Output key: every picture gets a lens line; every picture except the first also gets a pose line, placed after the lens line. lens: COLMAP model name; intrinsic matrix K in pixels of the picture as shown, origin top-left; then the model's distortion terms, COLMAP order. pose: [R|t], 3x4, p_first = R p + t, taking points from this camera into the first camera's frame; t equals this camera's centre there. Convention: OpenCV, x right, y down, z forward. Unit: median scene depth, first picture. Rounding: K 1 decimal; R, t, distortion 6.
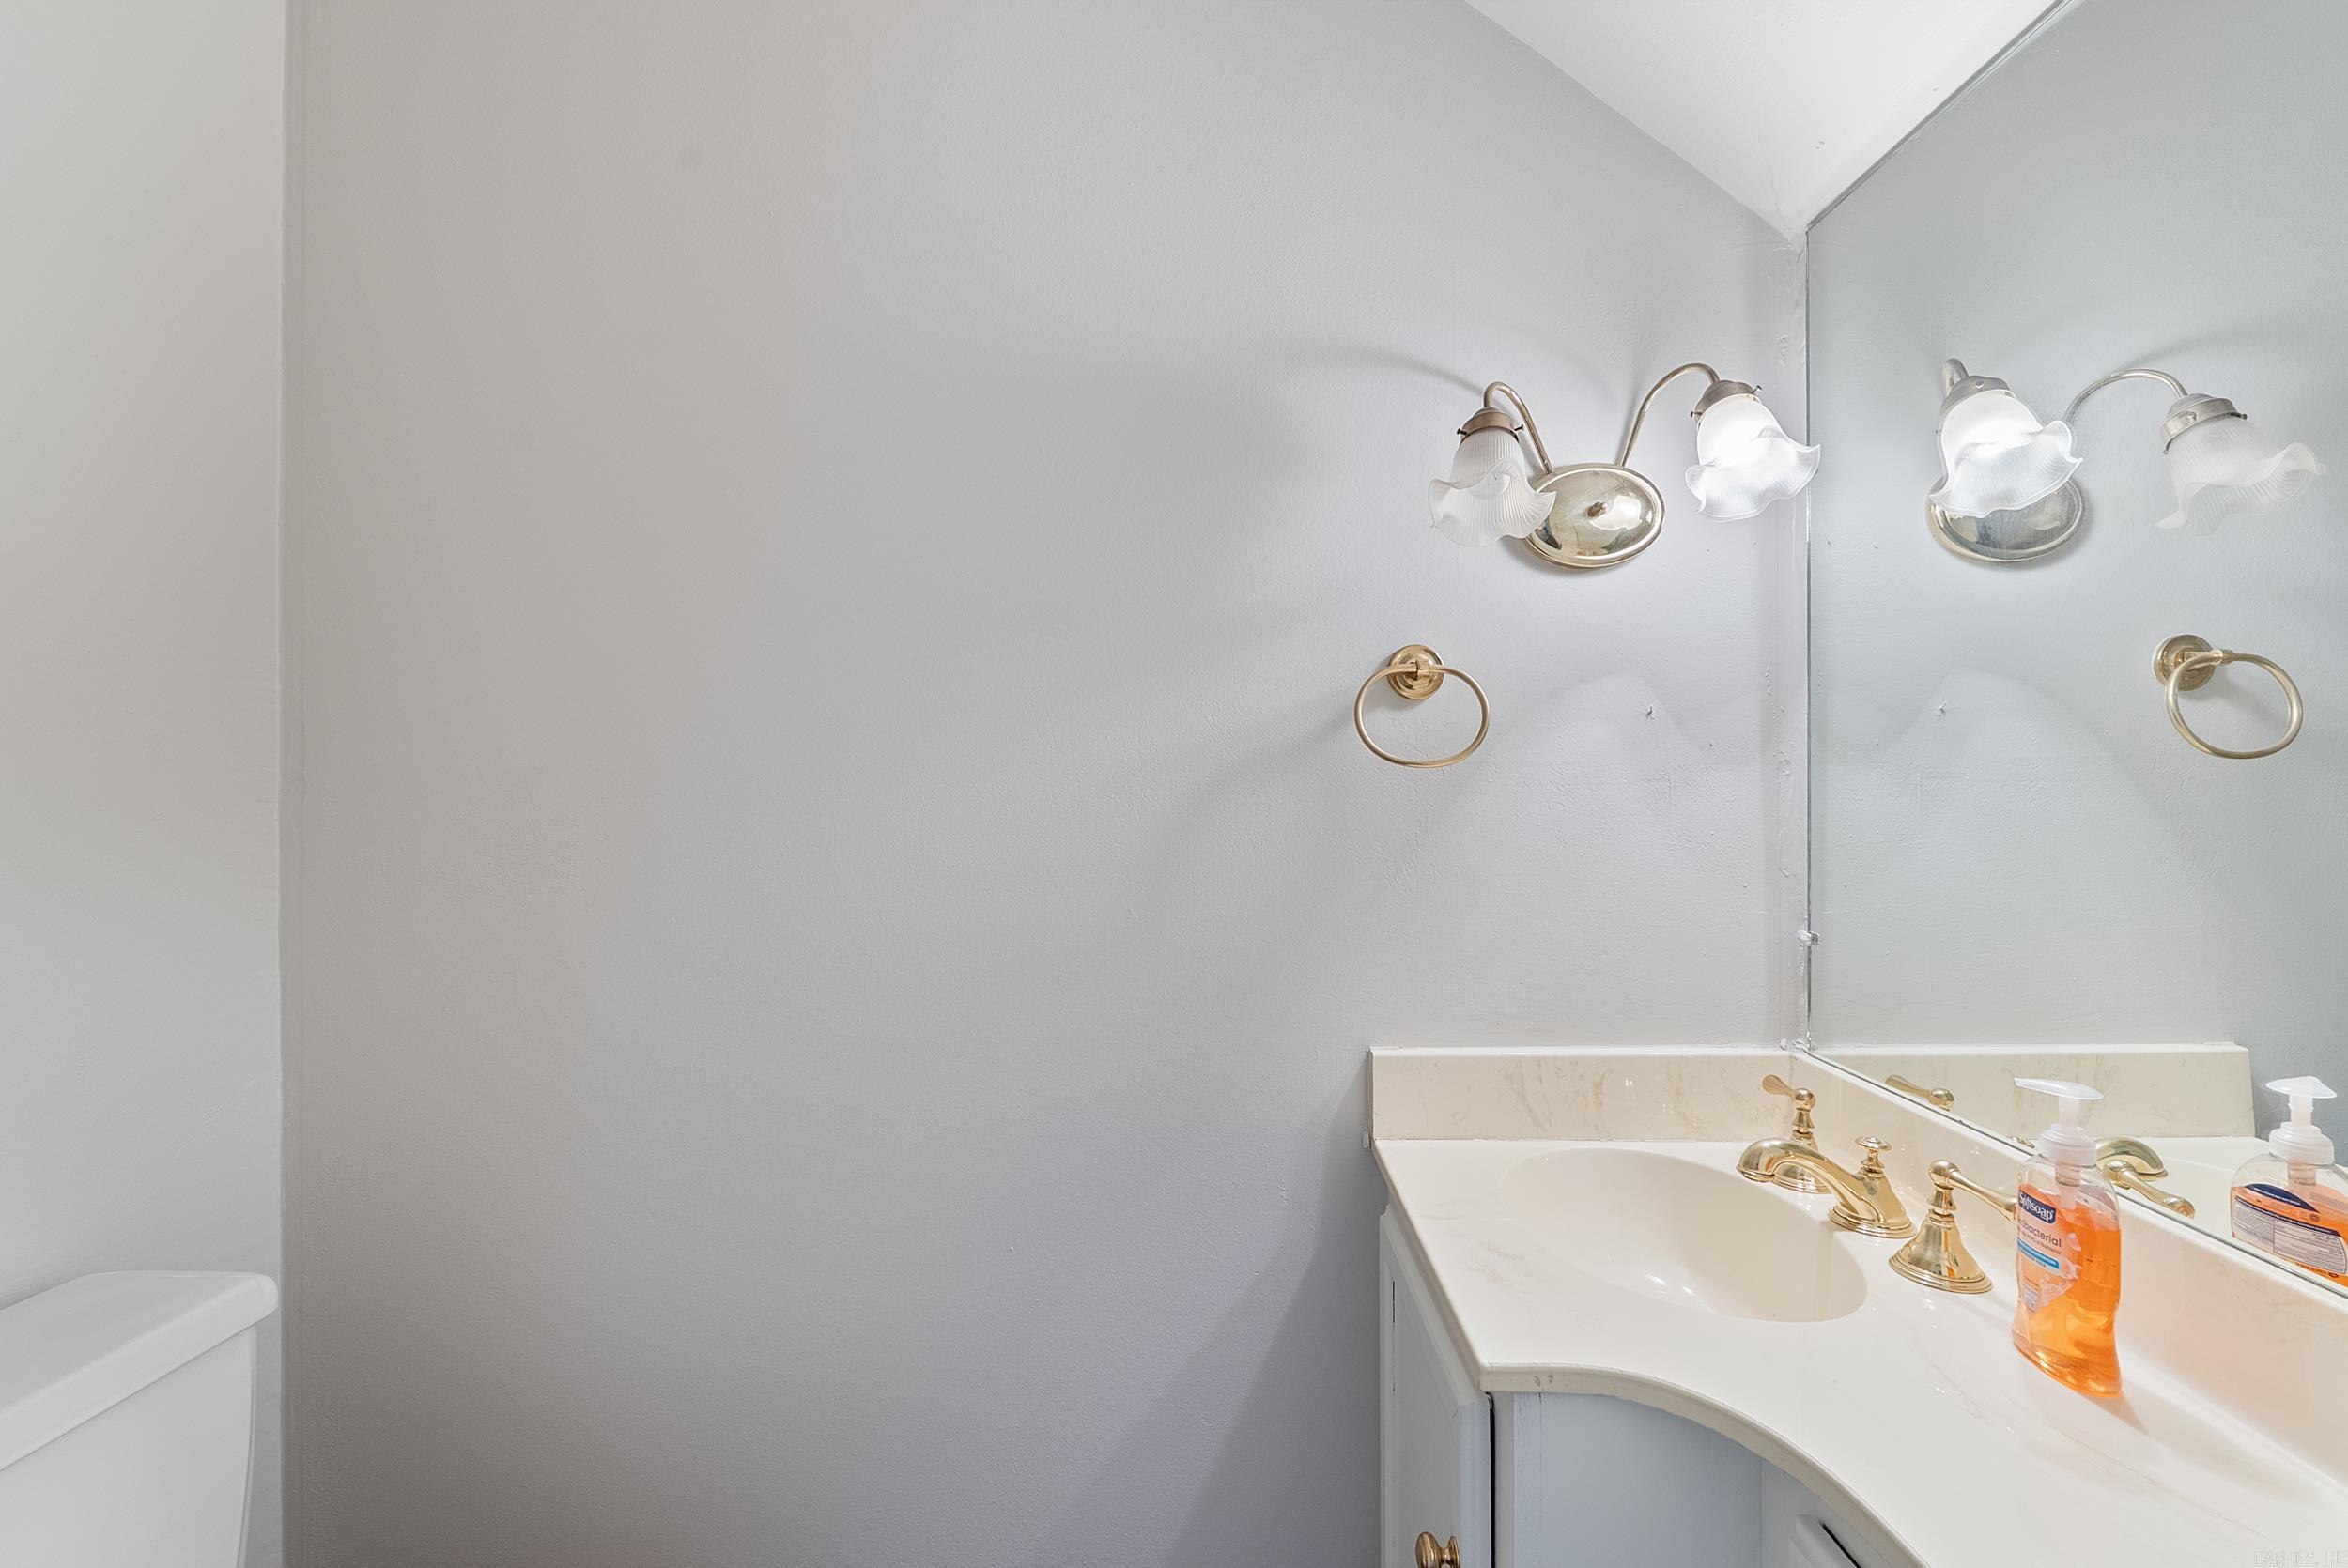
lens RADIAL K [[1035.9, 0, 1183.6], [0, 1035.9, 782.7], [0, 0, 1]] dist [-0.007161, 0.001701]
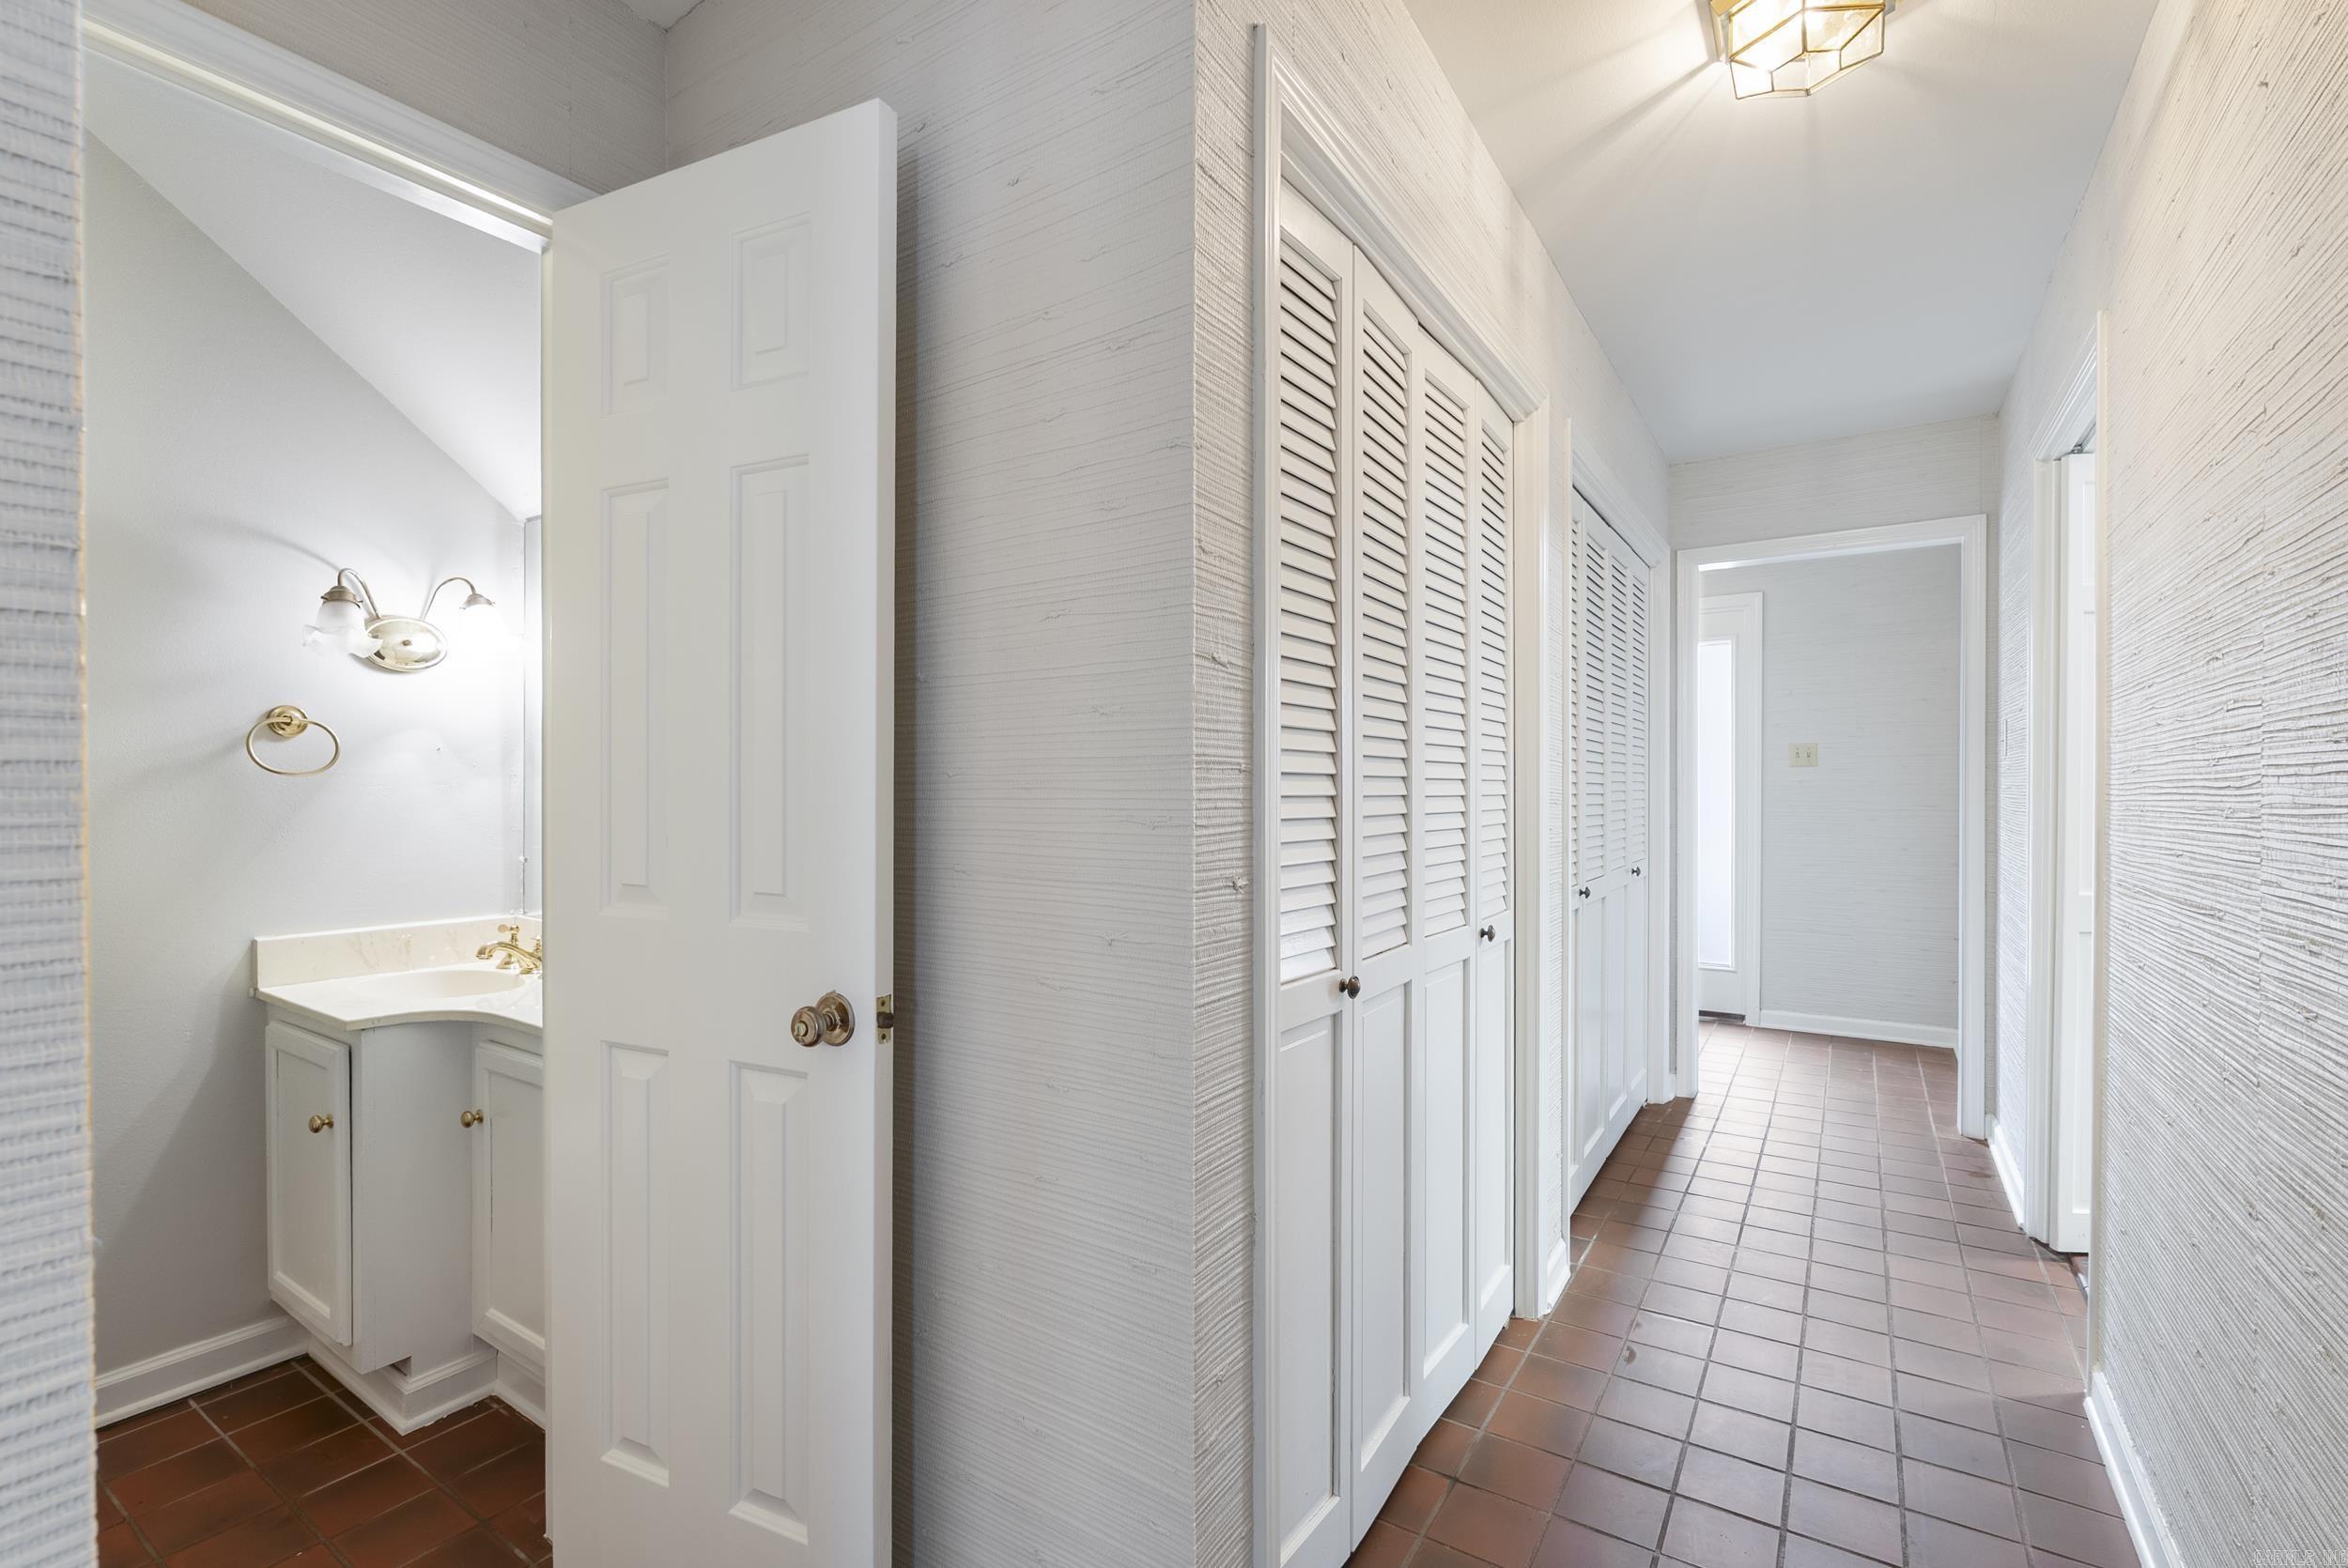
lens RADIAL K [[1035.9, 0, 1174.8], [0, 1035.9, 790.3], [0, 0, 1]] dist [-0.007161, 0.001701]
pose [[0.535619, 0.003438, 0.844453, -0.456320], [-0.001561, 0.999994, -0.003081, 0.013240], [-0.844458, 0.000332, 0.535621, -1.232345]]
